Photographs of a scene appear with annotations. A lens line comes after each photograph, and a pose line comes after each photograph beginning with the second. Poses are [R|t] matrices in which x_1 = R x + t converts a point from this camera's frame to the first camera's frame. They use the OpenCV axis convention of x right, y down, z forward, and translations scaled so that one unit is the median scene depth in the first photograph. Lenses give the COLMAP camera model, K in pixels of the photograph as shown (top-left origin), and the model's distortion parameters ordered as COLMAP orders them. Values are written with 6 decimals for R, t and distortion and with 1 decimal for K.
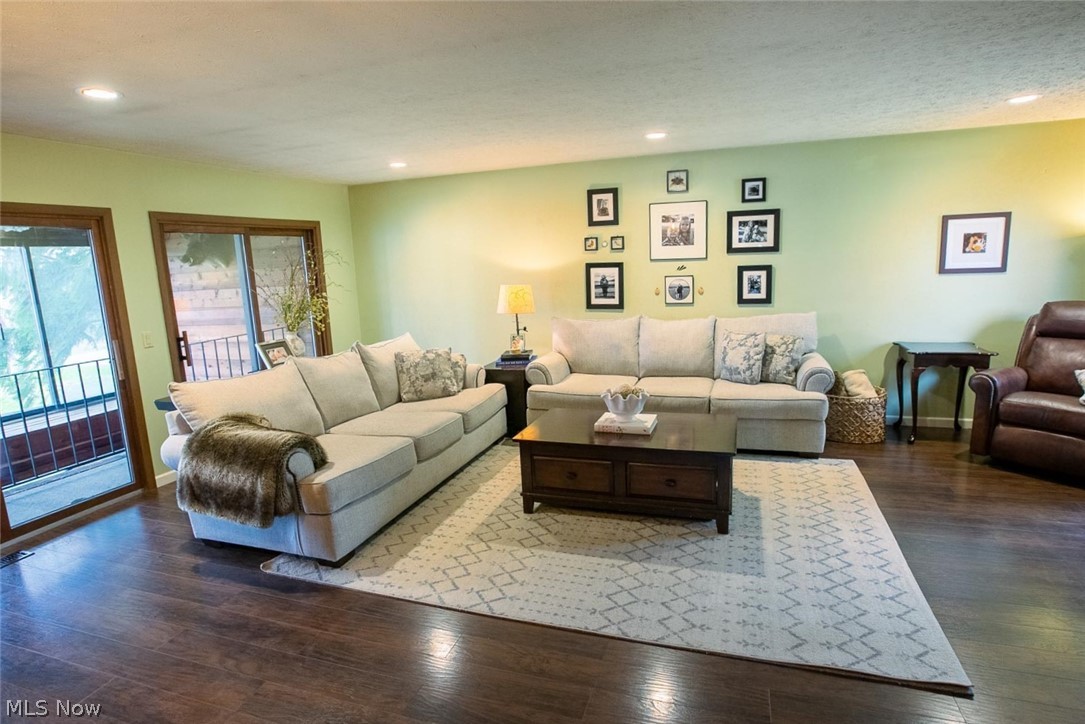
lens RADIAL K [[538.0, 0, 559.7], [0, 538.0, 358.5], [0, 0, 1]] dist [-0.023071, 0.000061]
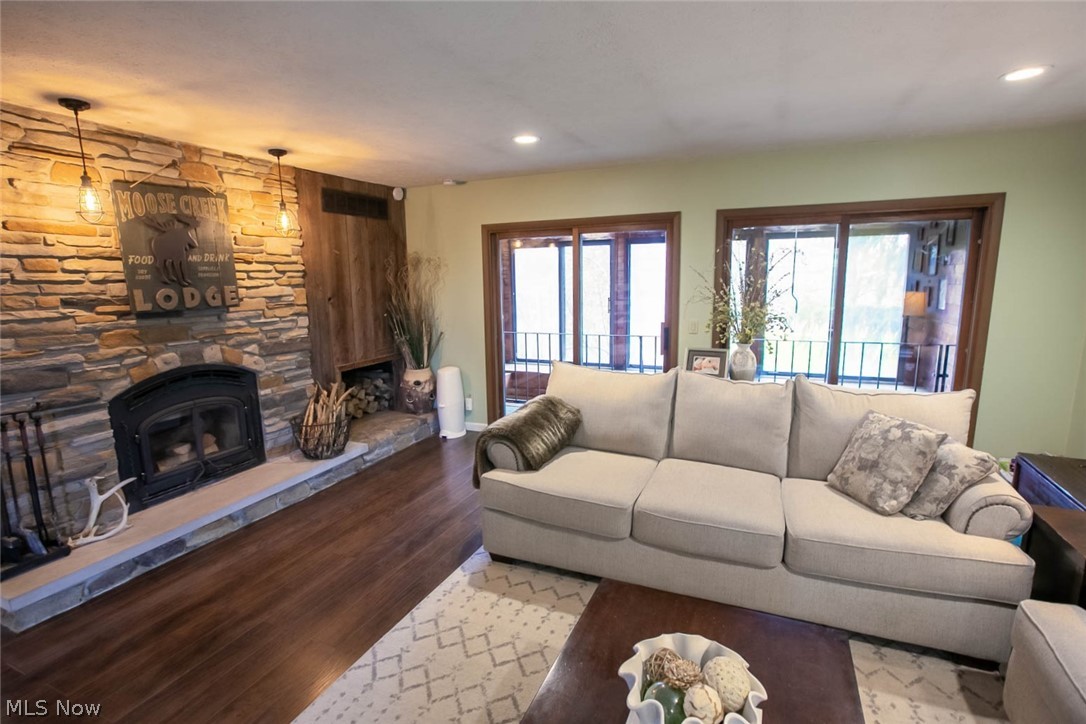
lens RADIAL K [[538.5, 0, 560.2], [0, 538.5, 358.5], [0, 0, 1]] dist [-0.023071, 0.000061]
pose [[-0.081331, 0.205667, -0.975237, 0.397048], [-0.162533, 0.962643, 0.216566, -0.181331], [0.983345, 0.176122, -0.044865, 0.838046]]
